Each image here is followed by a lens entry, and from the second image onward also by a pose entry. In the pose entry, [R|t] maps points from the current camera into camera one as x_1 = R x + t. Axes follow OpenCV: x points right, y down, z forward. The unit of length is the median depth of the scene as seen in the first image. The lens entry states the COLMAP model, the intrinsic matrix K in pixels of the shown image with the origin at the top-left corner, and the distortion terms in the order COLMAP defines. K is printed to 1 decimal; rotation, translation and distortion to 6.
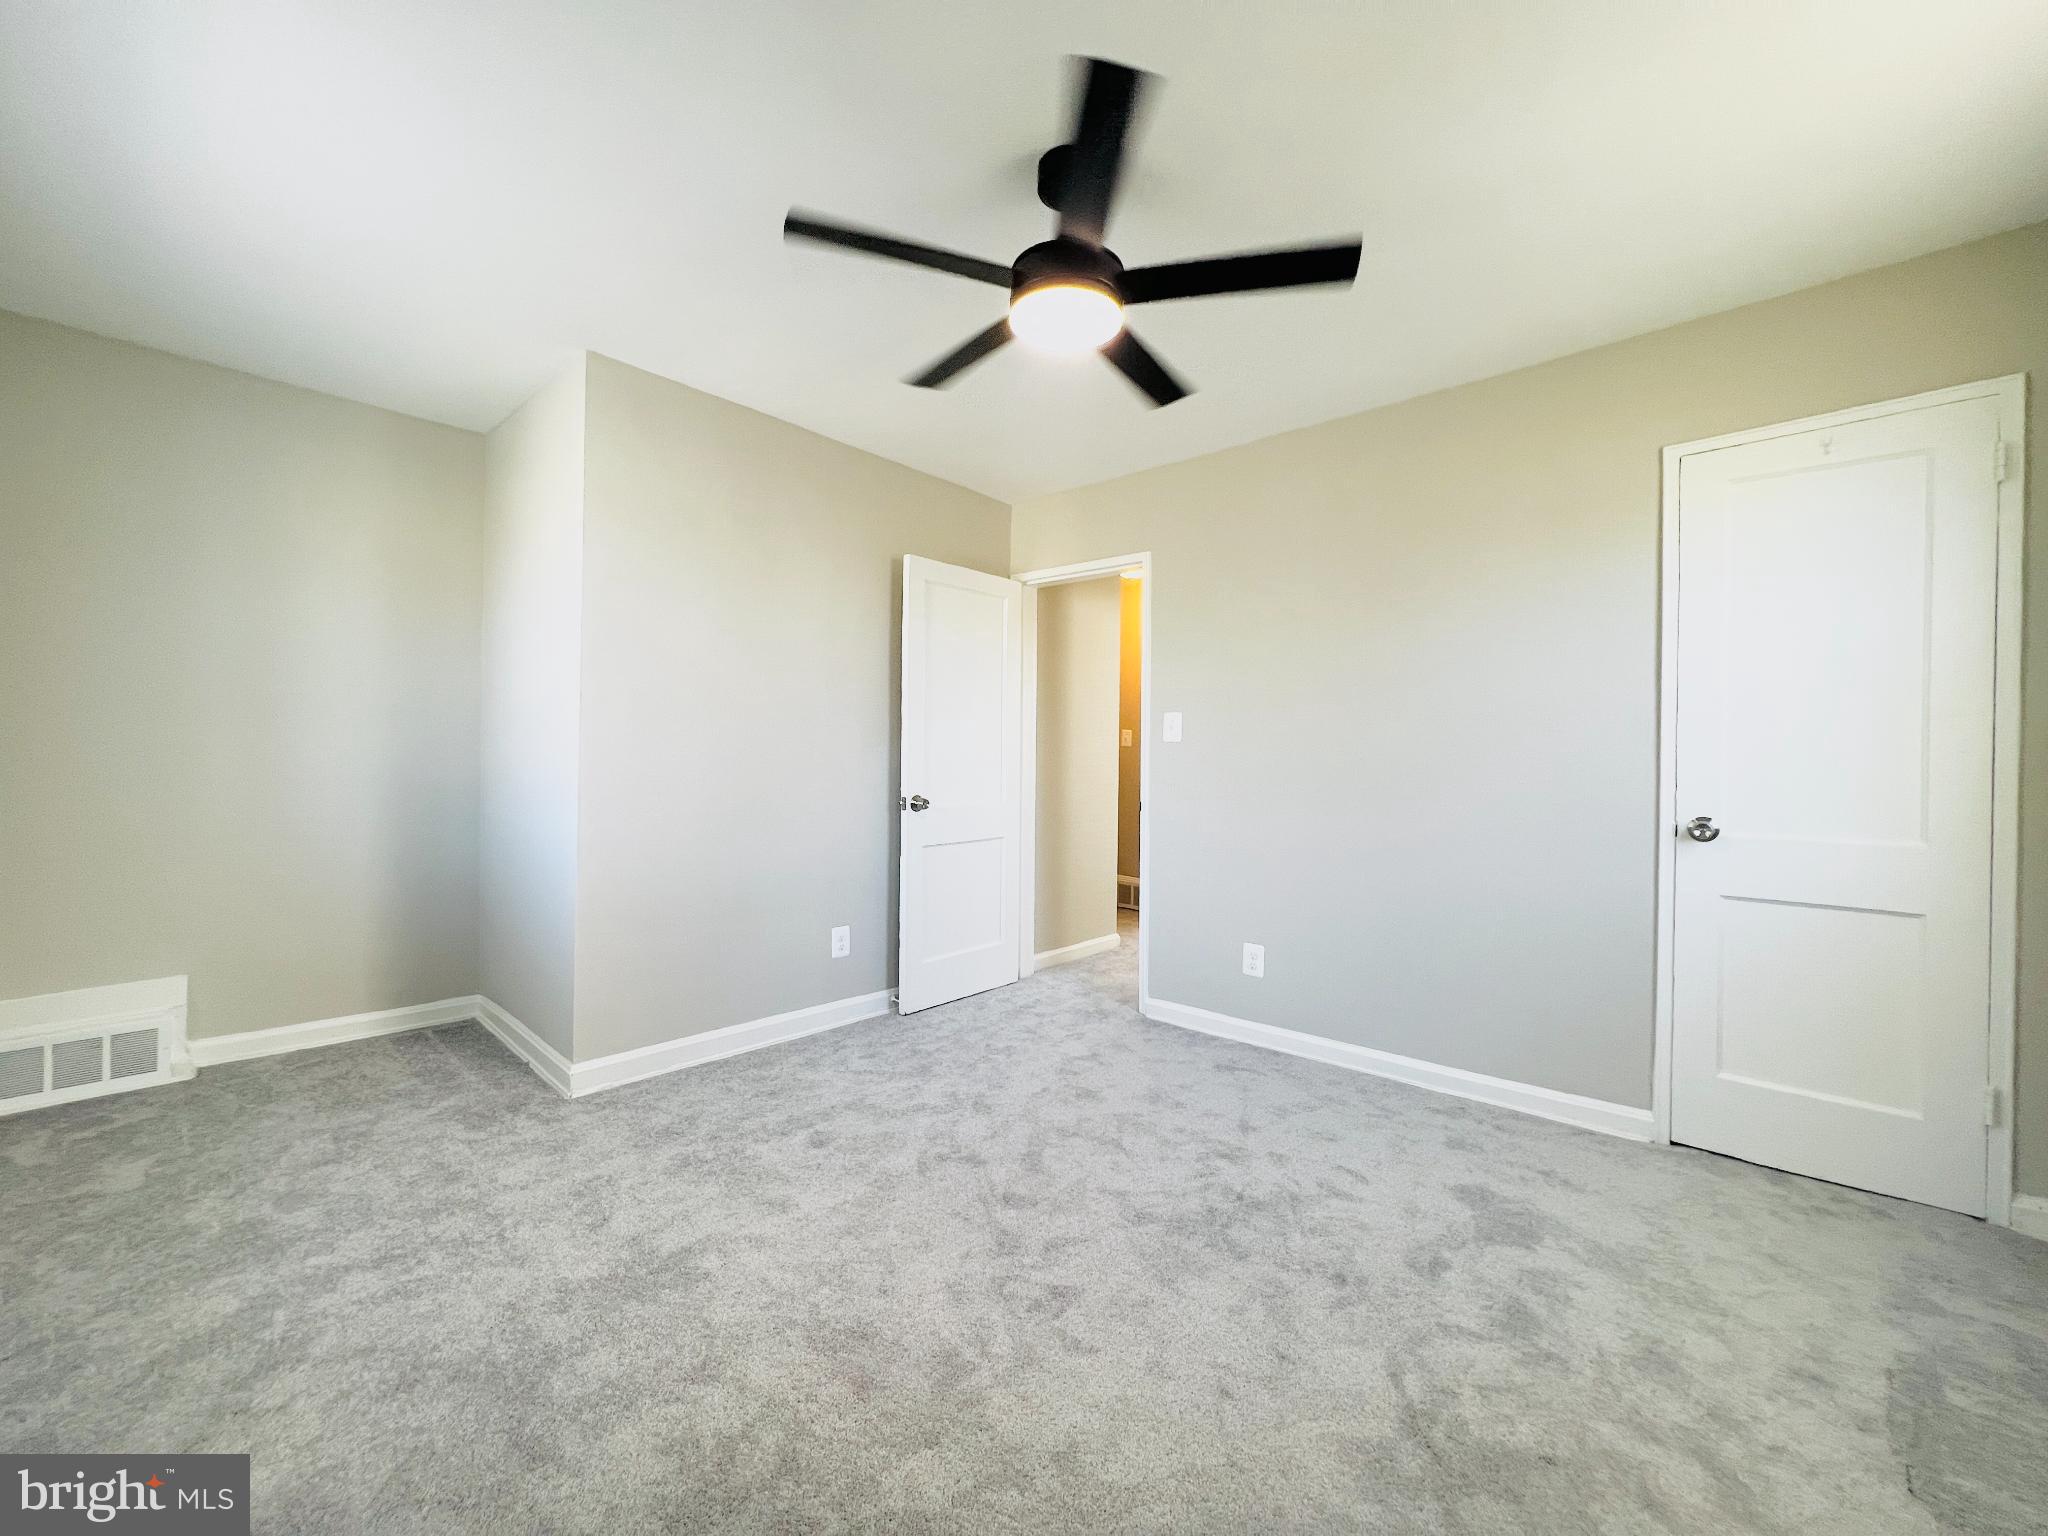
lens RADIAL K [[823.9, 0, 1024.0], [0, 823.9, 768.0], [0, 0, 1]] dist [-0.000581, 0.000195]
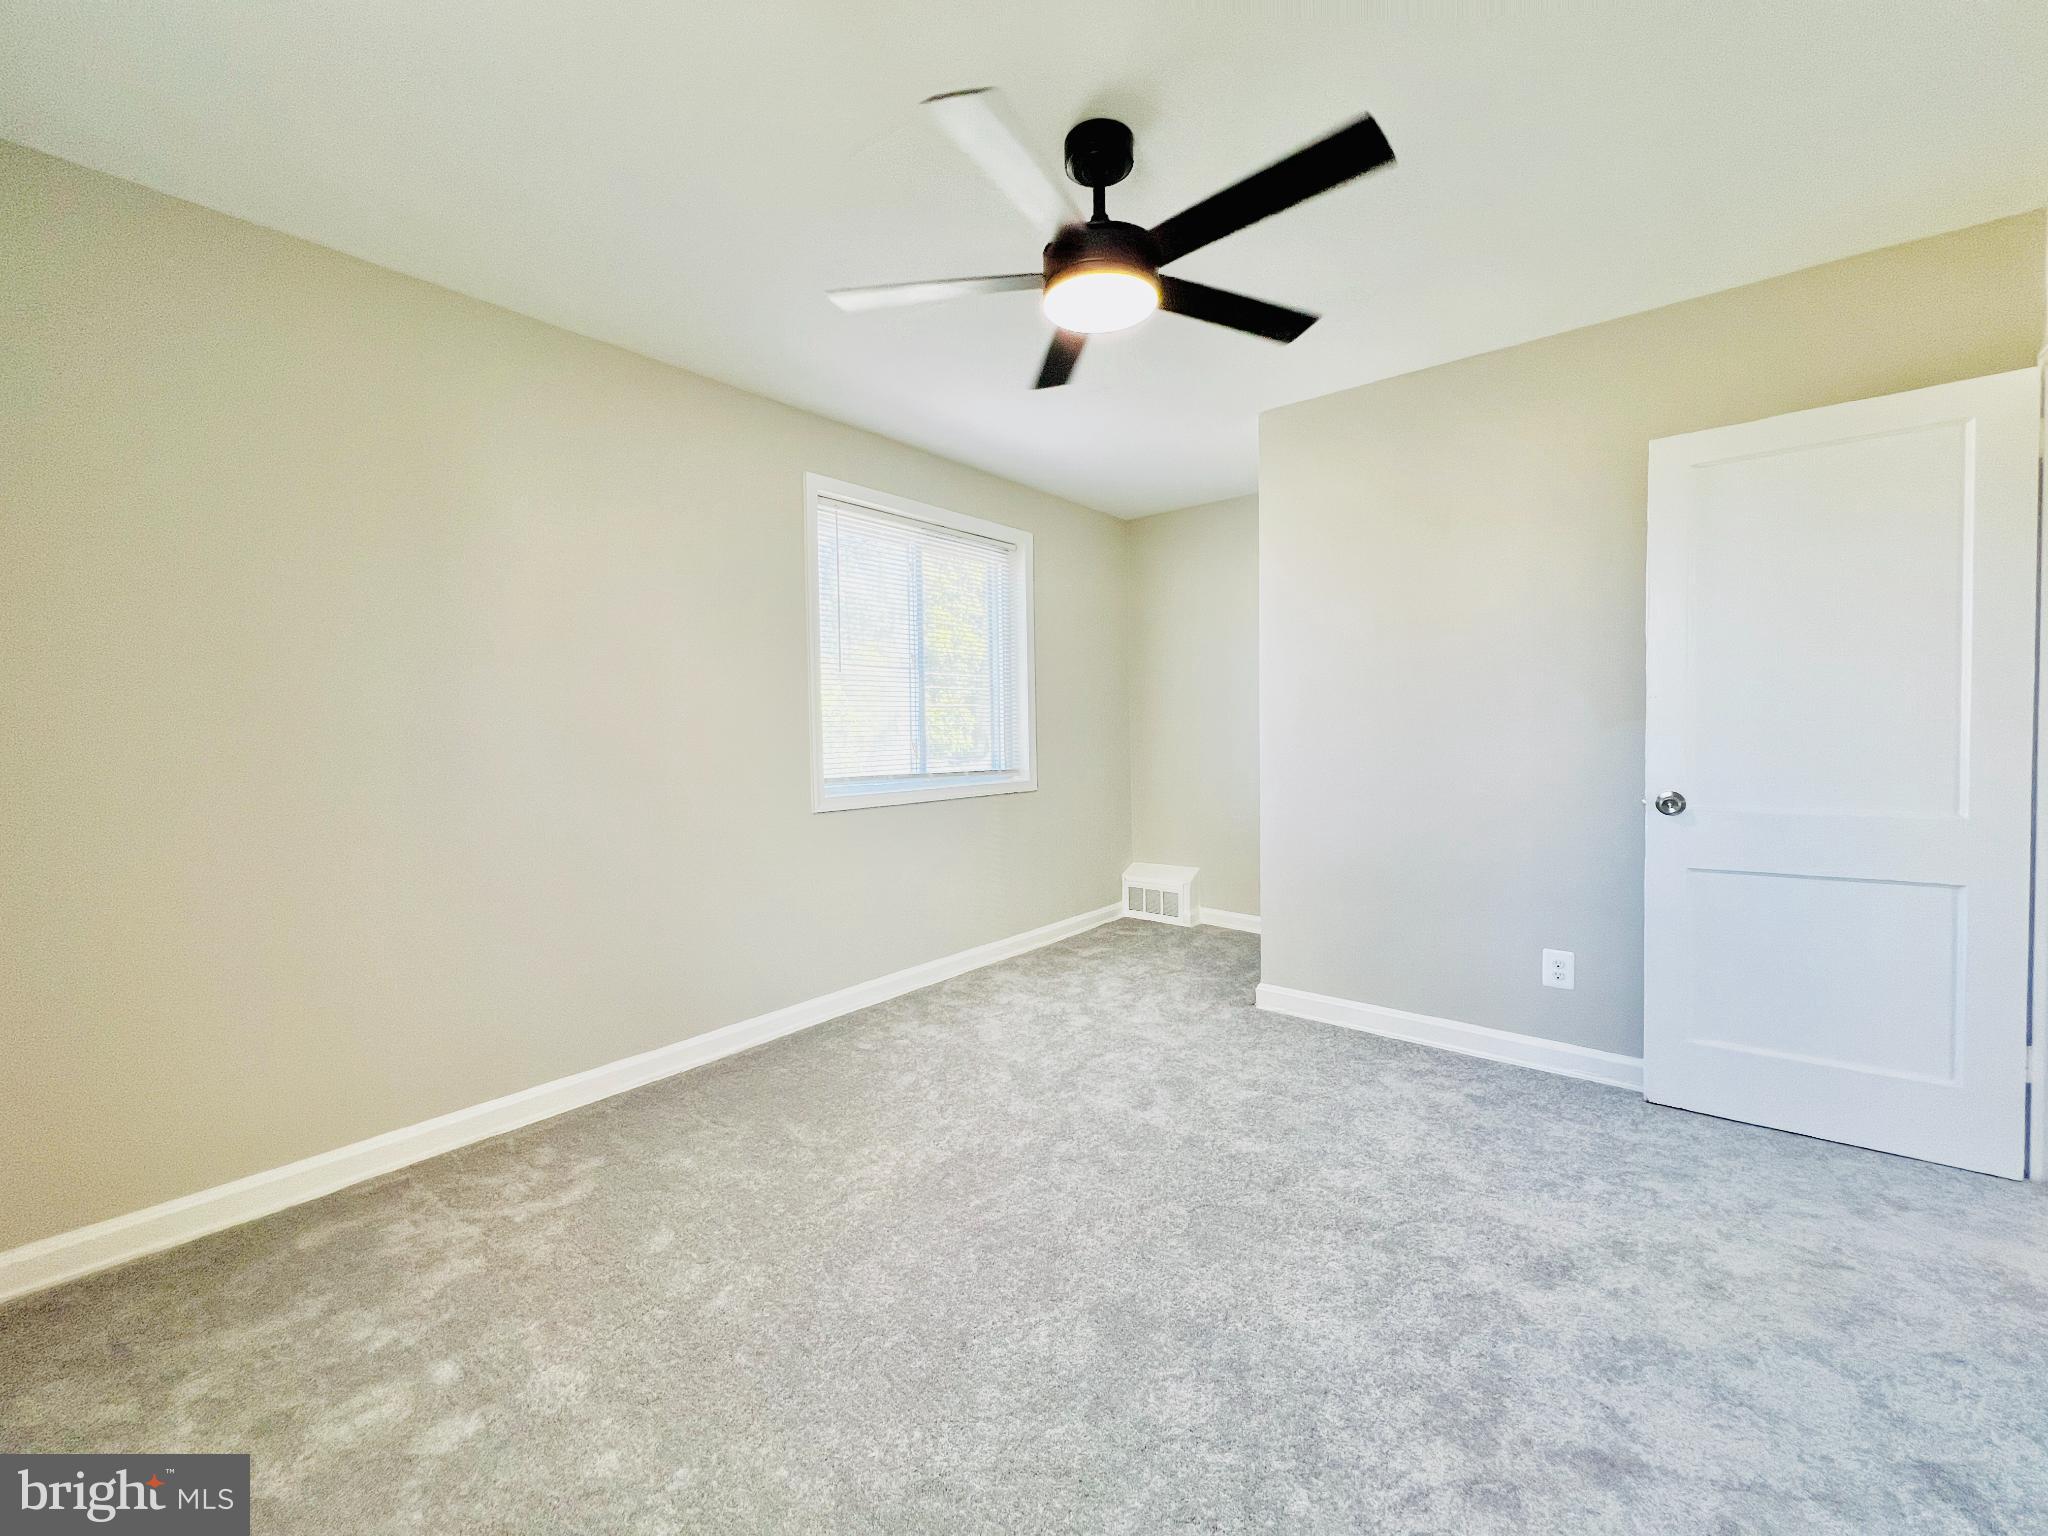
lens RADIAL K [[821.7, 0, 1016.5], [0, 821.7, 760.2], [0, 0, 1]] dist [-0.003767, 0.000506]
pose [[0.034642, 0.019024, -0.999219, 0.679784], [0.003825, 0.999809, 0.019168, -0.008668], [0.999392, -0.004486, 0.034563, 0.565146]]
